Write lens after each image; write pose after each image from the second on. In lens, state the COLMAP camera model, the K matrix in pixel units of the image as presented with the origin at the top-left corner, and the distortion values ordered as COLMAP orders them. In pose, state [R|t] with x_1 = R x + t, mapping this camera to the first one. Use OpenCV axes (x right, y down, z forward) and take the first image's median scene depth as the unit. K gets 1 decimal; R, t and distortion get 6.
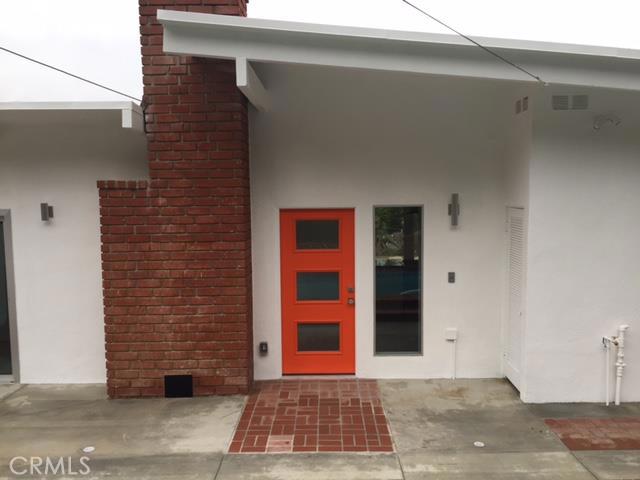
lens RADIAL K [[546.5, 0, 320.5], [0, 546.5, 240.1], [0, 0, 1]] dist [0.064667, -0.064750]
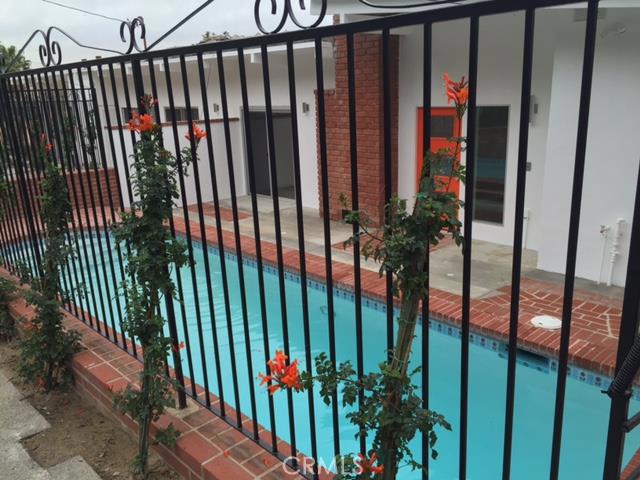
lens RADIAL K [[546.5, 0, 319.8], [0, 546.5, 240.2], [0, 0, 1]] dist [0.064667, -0.064750]
pose [[0.688937, 0.182204, -0.701547, 0.868826], [-0.037196, 0.975501, 0.216828, -0.021981], [0.723867, -0.123286, 0.678836, -0.195863]]
